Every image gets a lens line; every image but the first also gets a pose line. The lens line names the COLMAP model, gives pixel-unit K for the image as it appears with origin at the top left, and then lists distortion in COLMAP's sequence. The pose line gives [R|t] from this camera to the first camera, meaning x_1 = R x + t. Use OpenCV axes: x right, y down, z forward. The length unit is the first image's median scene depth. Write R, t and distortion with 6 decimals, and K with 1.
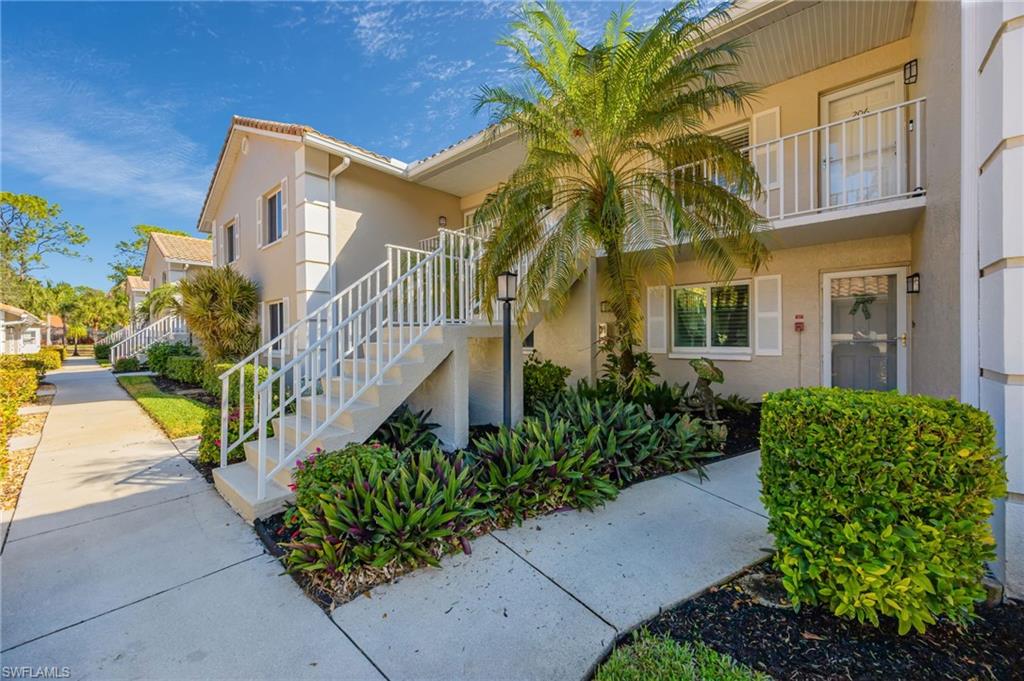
lens RADIAL K [[389.2, 0, 511.1], [0, 389.2, 340.2], [0, 0, 1]] dist [-0.000473, 0.000184]
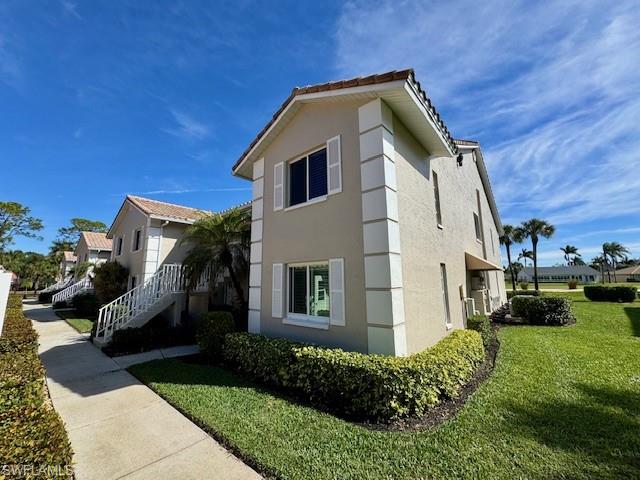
lens RADIAL K [[255.4, 0, 320.5], [0, 255.4, 238.8], [0, 0, 1]] dist [0.000063, -0.000148]
pose [[0.999733, -0.000940, 0.023077, 0.299411], [0.005002, 0.984267, -0.176615, -0.029089], [-0.022548, 0.176683, 0.984009, -0.358053]]
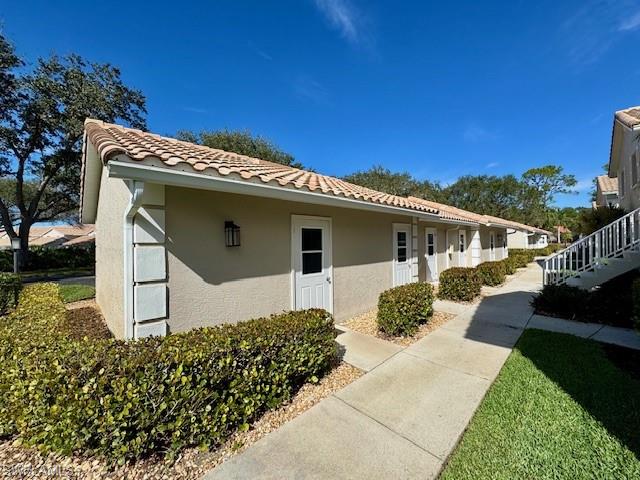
lens RADIAL K [[255.4, 0, 320.3], [0, 255.4, 240.1], [0, 0, 1]] dist [0.000063, -0.000148]
pose [[-0.064076, -0.000785, -0.997945, 0.346068], [0.003211, 0.999994, -0.000993, -0.016044], [0.997940, -0.003268, -0.064073, -0.165875]]
